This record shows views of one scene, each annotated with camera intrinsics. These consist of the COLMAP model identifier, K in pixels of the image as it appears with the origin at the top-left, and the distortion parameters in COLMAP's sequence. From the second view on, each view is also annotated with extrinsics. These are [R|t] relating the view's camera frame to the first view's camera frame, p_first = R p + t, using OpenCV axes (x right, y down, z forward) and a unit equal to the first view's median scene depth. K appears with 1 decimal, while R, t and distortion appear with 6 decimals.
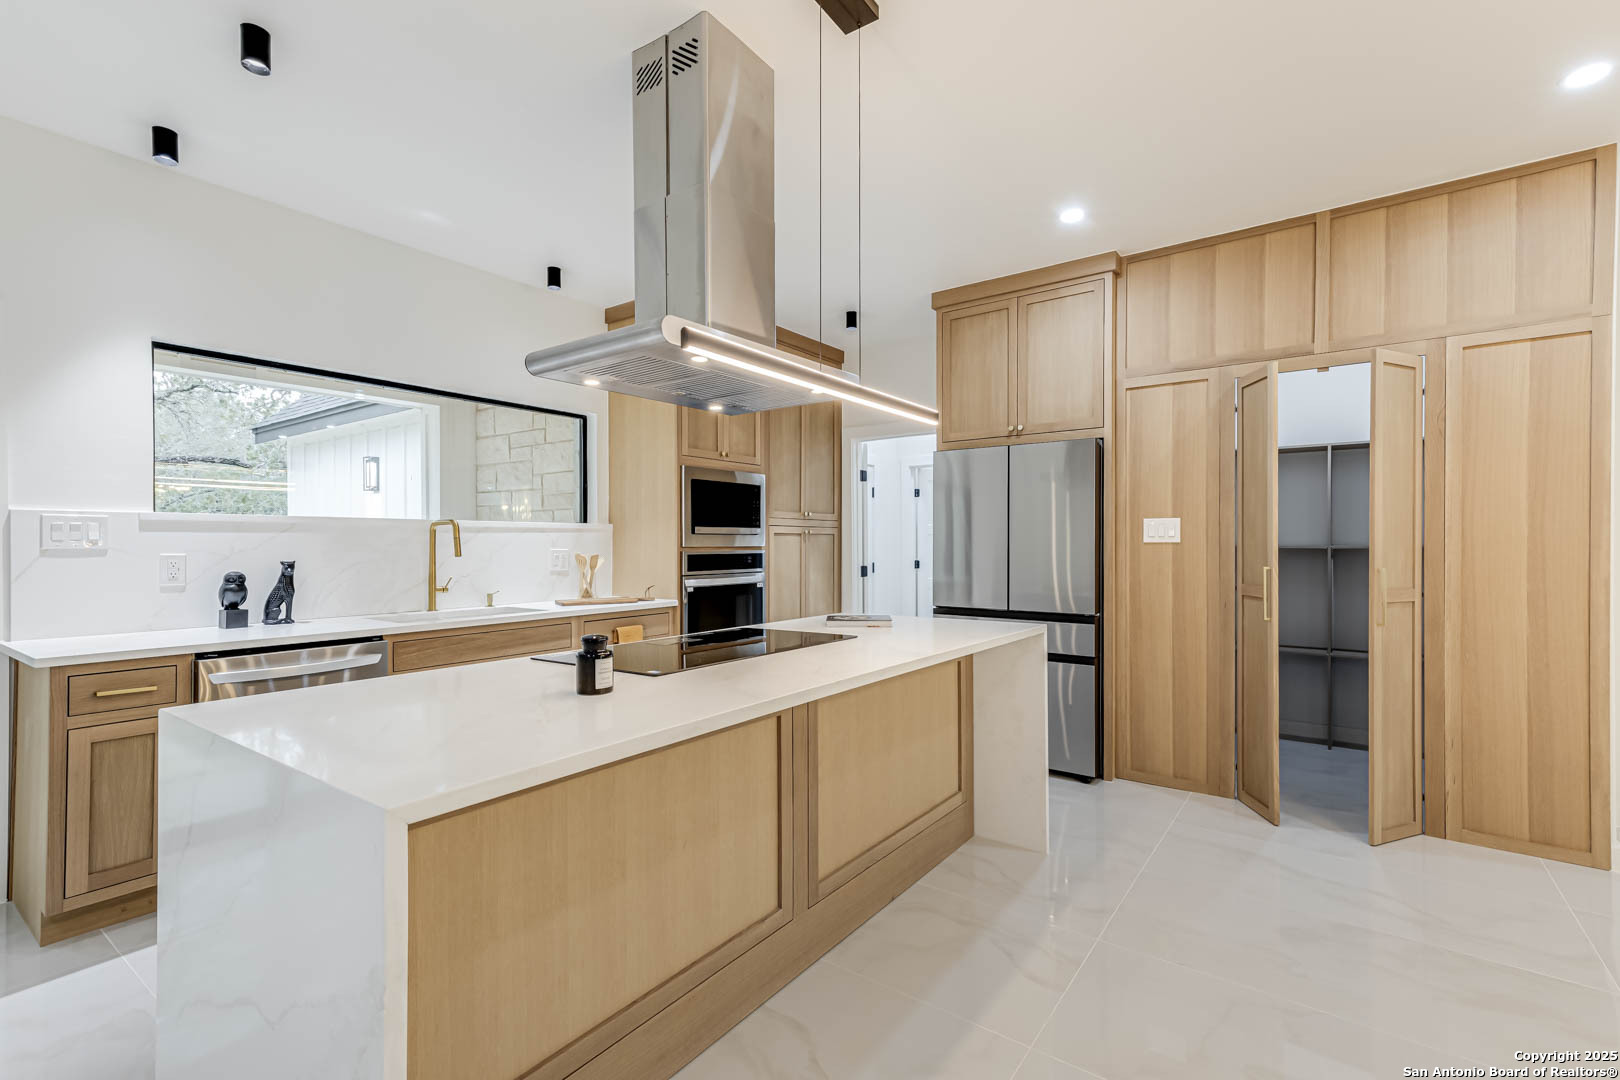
lens RADIAL K [[715.0, 0, 811.9], [0, 715.0, 545.9], [0, 0, 1]] dist [0.014386, 0.000450]
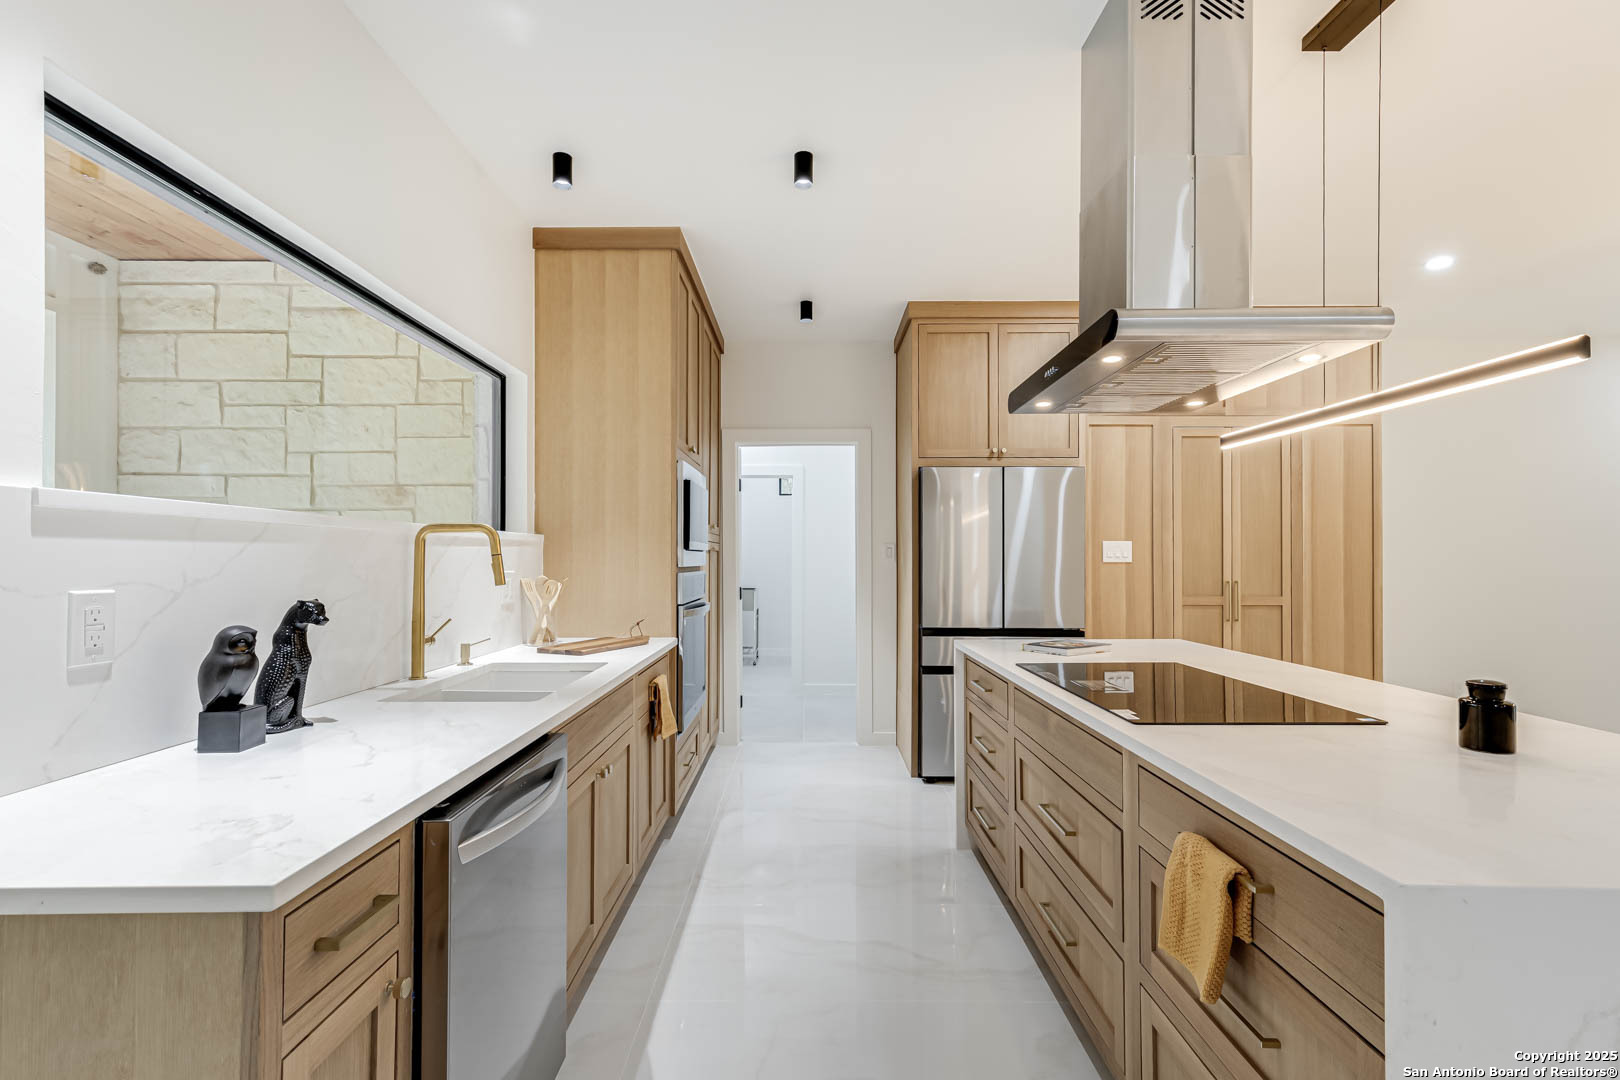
lens RADIAL K [[747.8, 0, 801.1], [0, 747.8, 551.5], [0, 0, 1]] dist [-0.002589, -0.000395]
pose [[0.814809, 0.008555, 0.579667, -0.586080], [-0.000415, 0.999899, -0.014173, -0.004197], [-0.579730, 0.011308, 0.814730, 0.302112]]
